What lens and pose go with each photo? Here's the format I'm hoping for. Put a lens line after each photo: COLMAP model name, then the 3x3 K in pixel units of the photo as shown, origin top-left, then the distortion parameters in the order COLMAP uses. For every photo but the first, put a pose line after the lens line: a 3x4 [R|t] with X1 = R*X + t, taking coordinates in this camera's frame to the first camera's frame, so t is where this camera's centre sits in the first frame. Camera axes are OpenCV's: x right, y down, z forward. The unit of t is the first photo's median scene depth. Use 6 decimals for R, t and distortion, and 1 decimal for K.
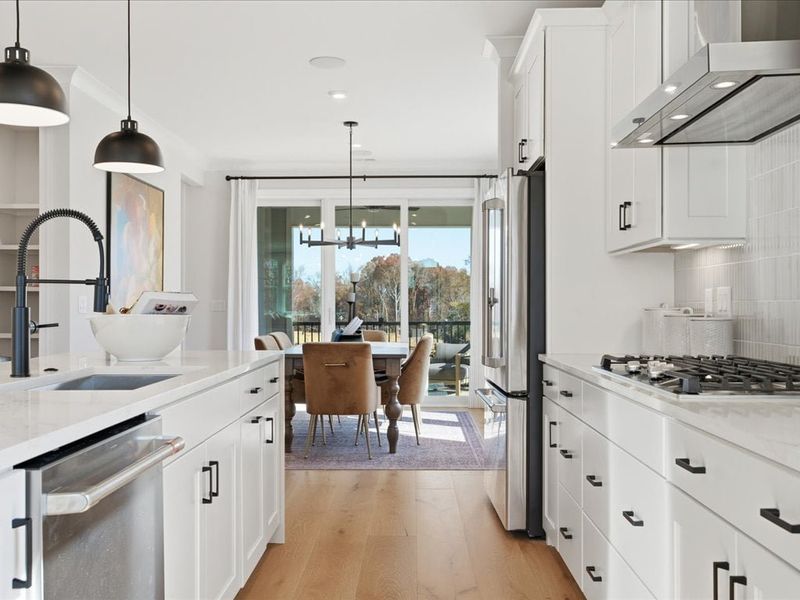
lens RADIAL K [[770.8, 0, 400.0], [0, 770.8, 300.0], [0, 0, 1]] dist [-0.003490, 0.000769]
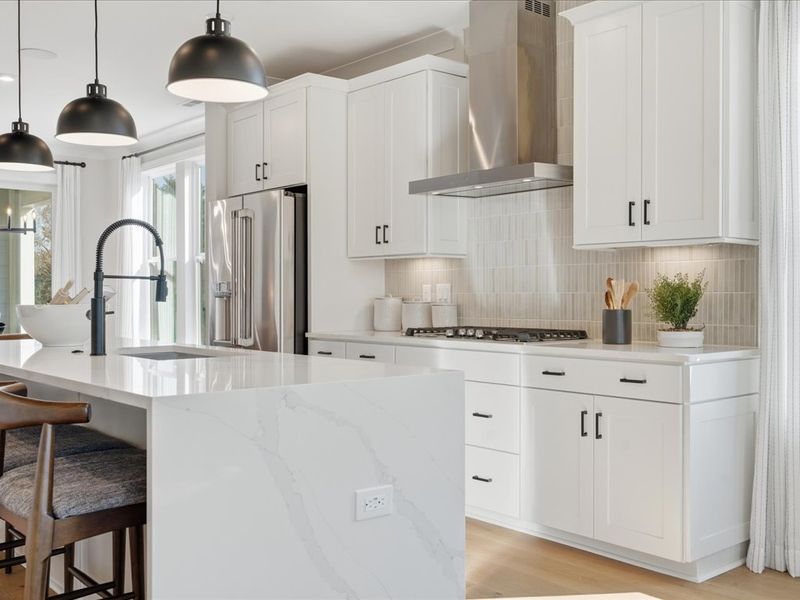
lens RADIAL K [[857.3, 0, 400.0], [0, 857.3, 300.0], [0, 0, 1]] dist [-0.013009, 0.006761]
pose [[0.754493, -0.003946, 0.656296, -0.429501], [-0.004012, 0.999936, 0.010624, -0.001517], [-0.656295, -0.010648, 0.754429, -0.140390]]
